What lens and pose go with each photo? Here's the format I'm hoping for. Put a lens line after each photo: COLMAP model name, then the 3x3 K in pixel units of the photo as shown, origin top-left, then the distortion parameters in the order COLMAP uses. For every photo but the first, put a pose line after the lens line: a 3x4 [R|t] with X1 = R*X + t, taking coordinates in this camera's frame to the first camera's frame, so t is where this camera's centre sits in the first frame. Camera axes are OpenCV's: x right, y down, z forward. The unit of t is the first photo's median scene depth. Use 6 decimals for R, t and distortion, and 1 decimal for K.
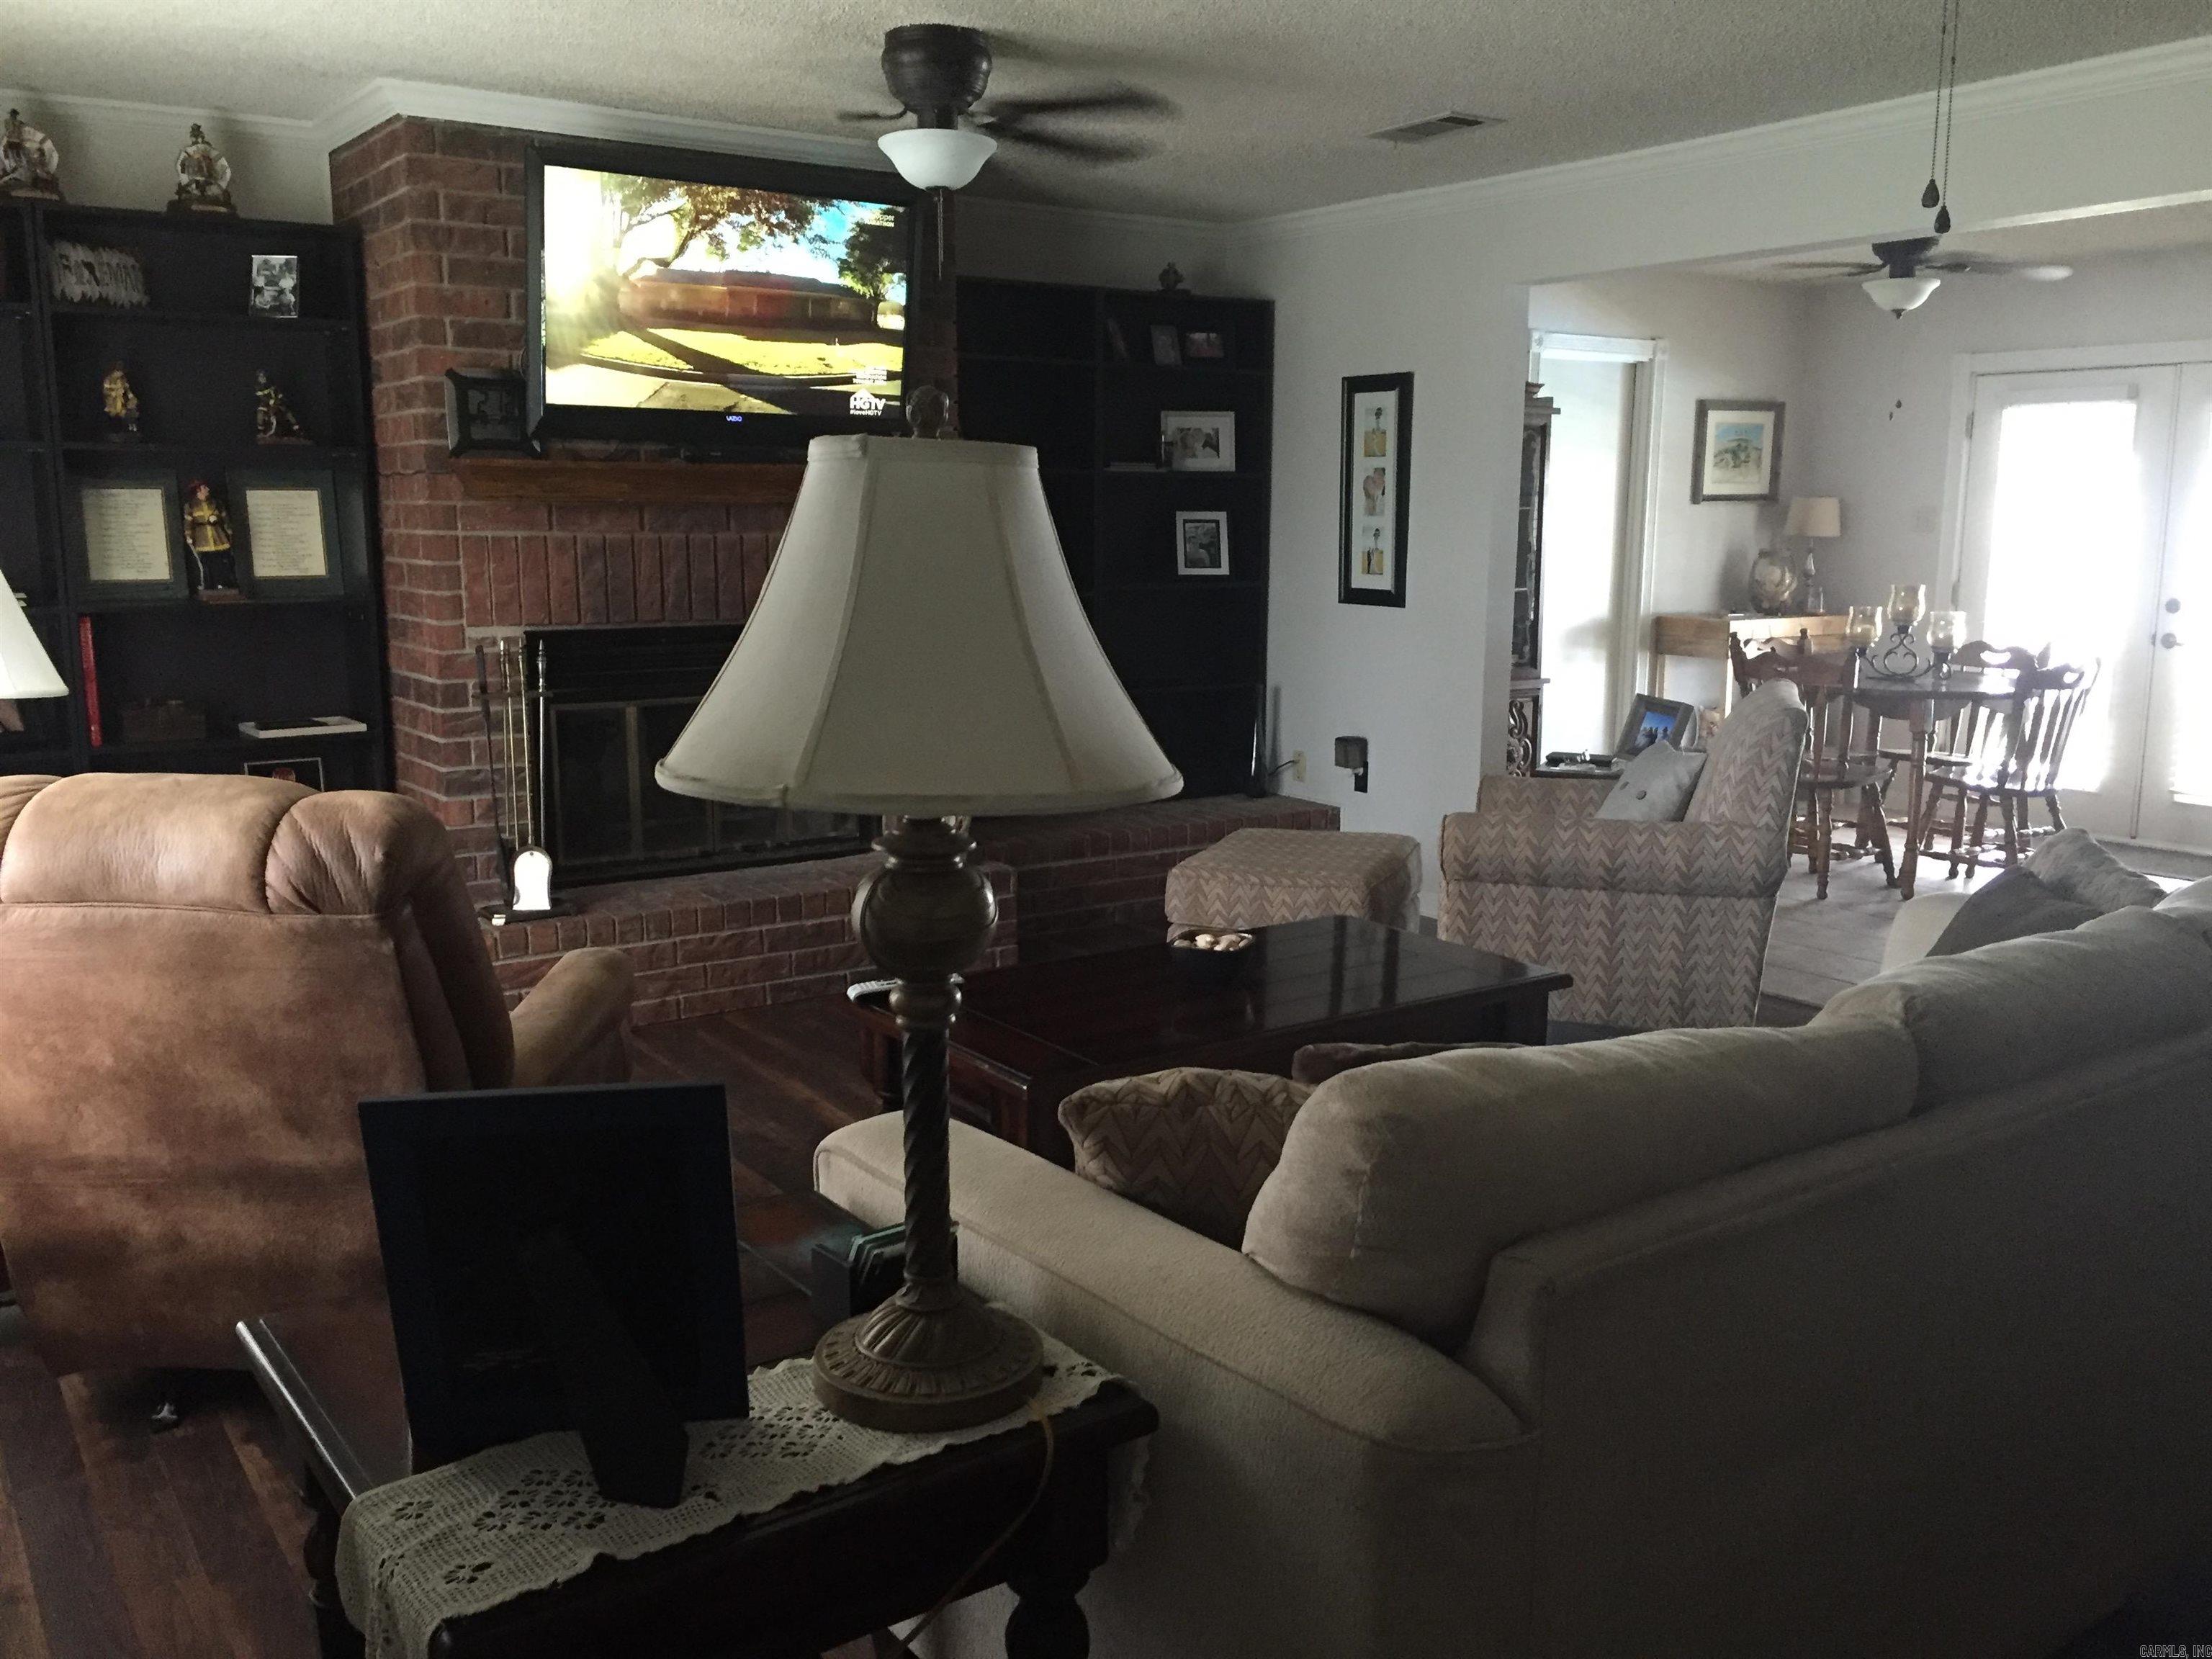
lens RADIAL K [[1892.0, 0, 1109.5], [0, 1892.0, 816.2], [0, 0, 1]] dist [0.085145, -0.114104]
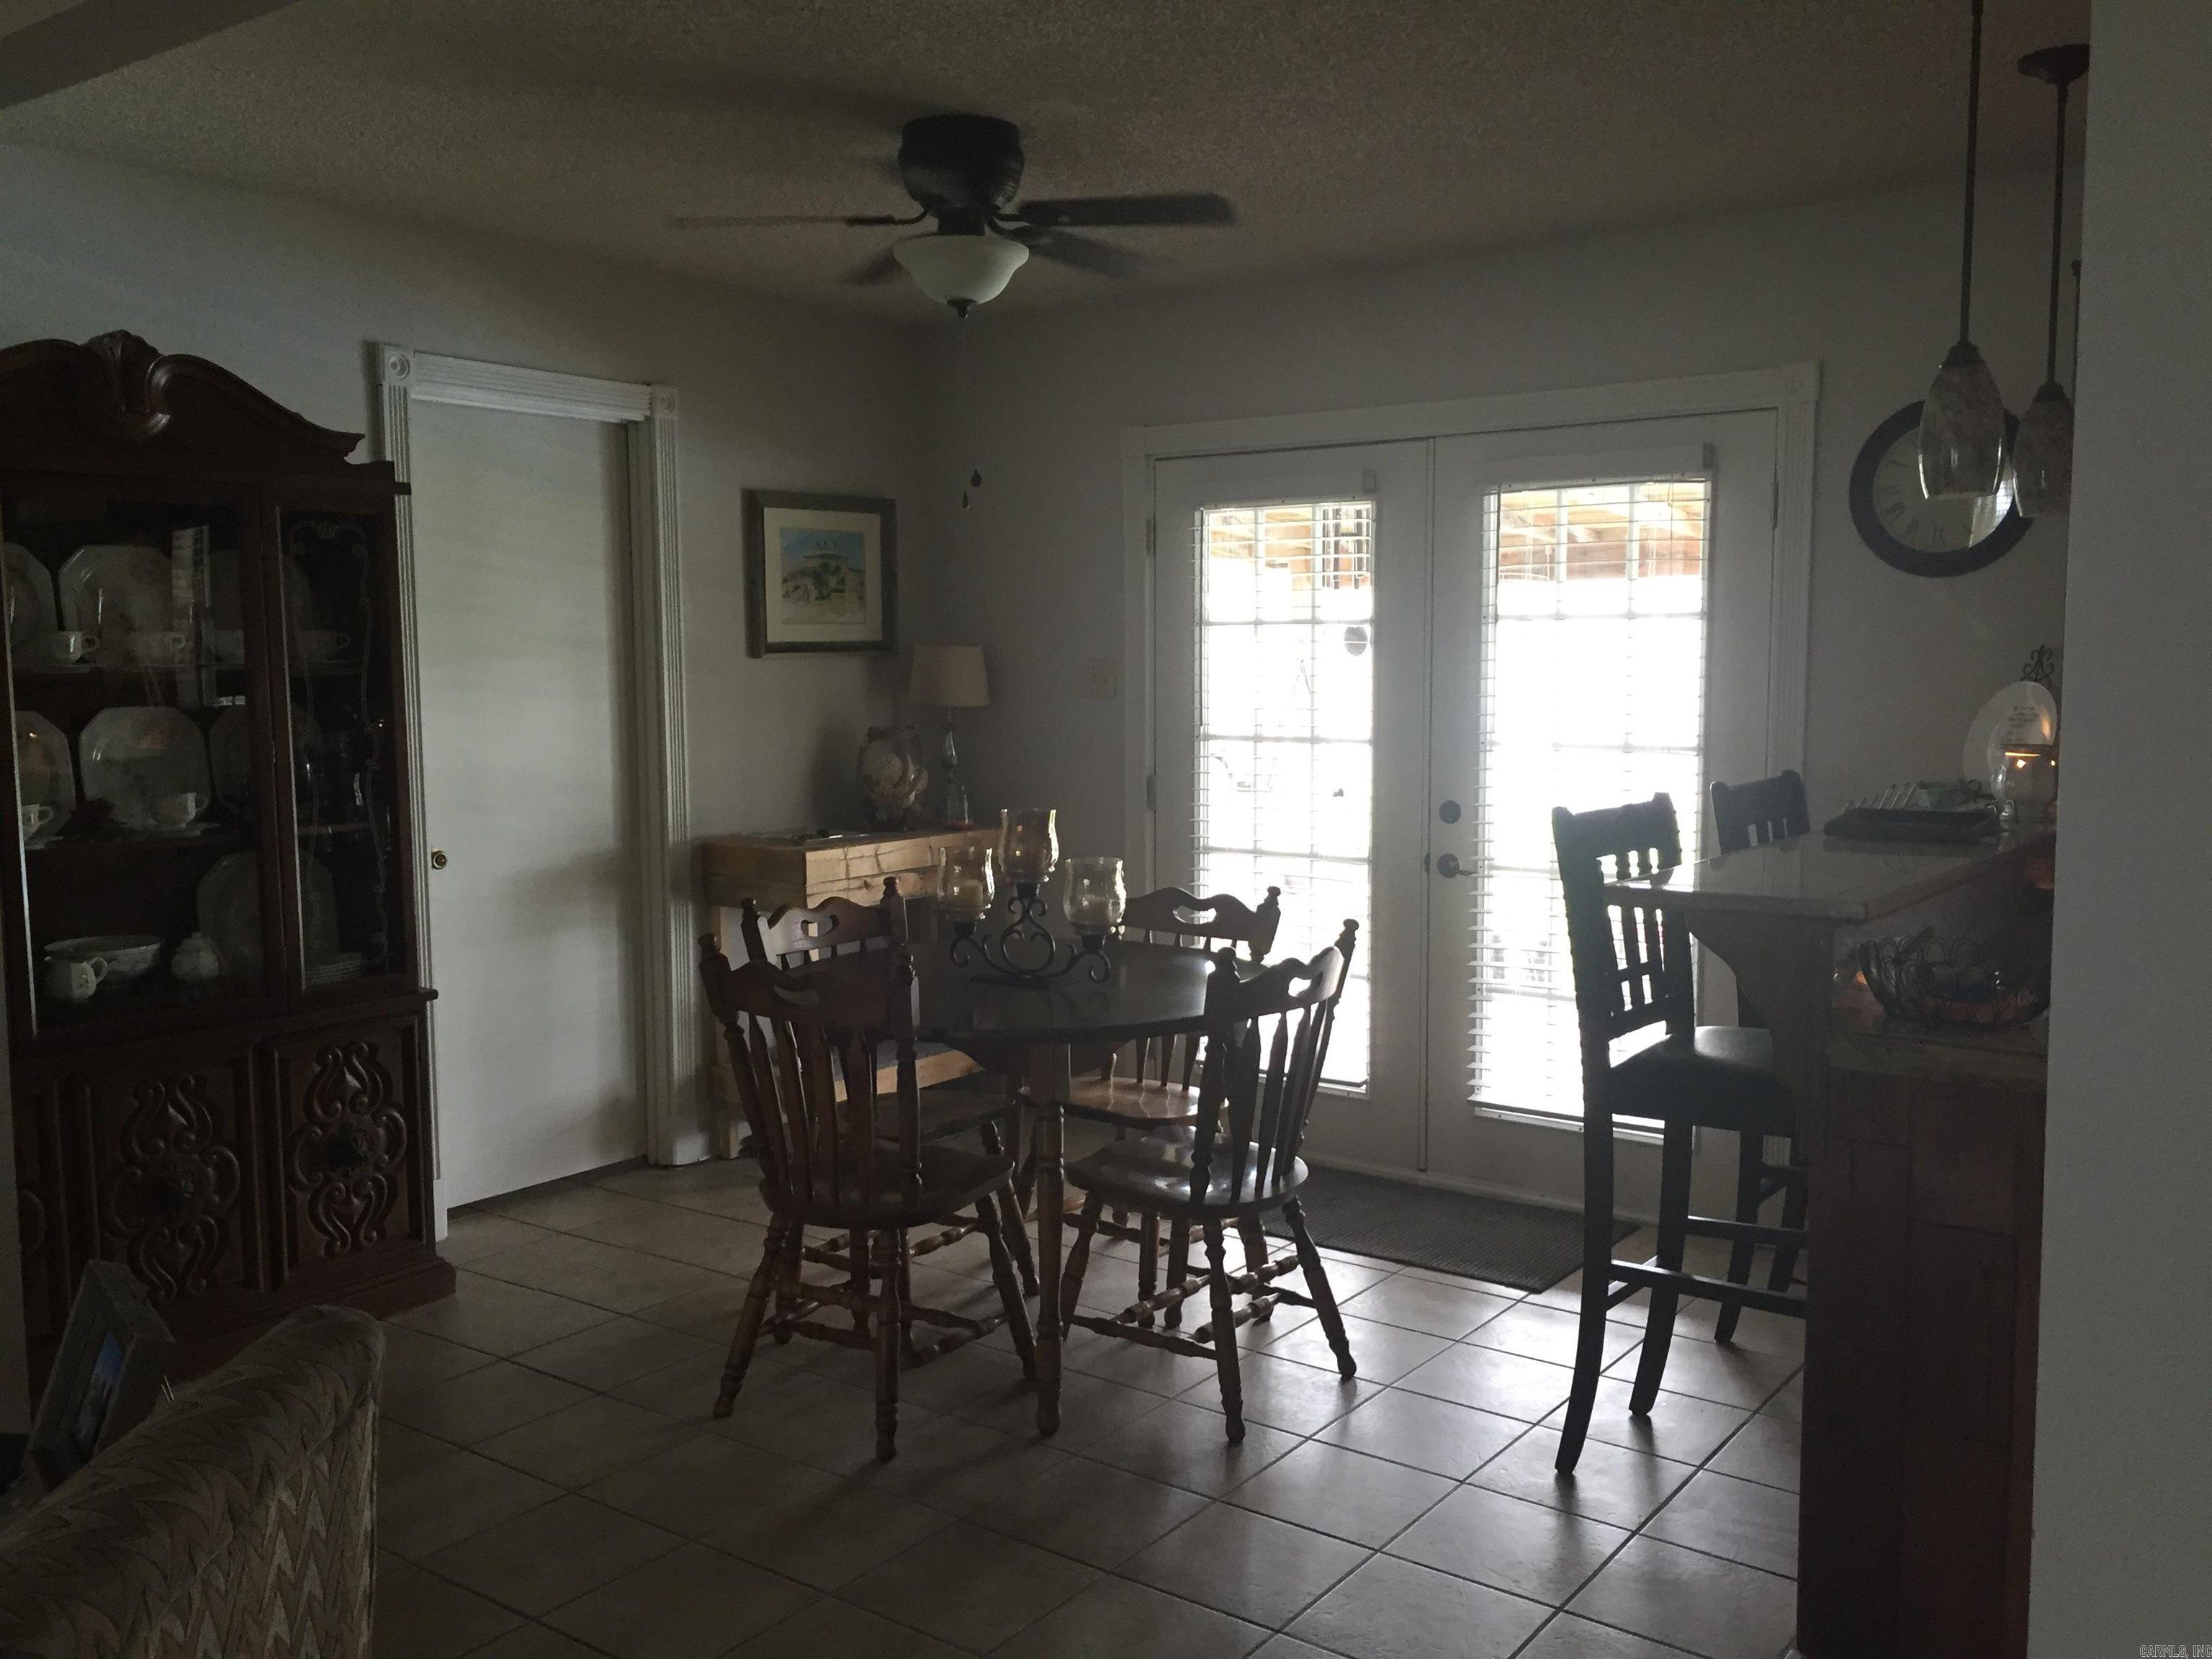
lens RADIAL K [[1892.0, 0, 1101.0], [0, 1892.0, 834.3], [0, 0, 1]] dist [0.085145, -0.114104]
pose [[0.944759, -0.043705, 0.324840, 0.212973], [0.063632, 0.996671, -0.050970, -0.069393], [-0.321531, 0.068825, 0.944395, 0.394750]]
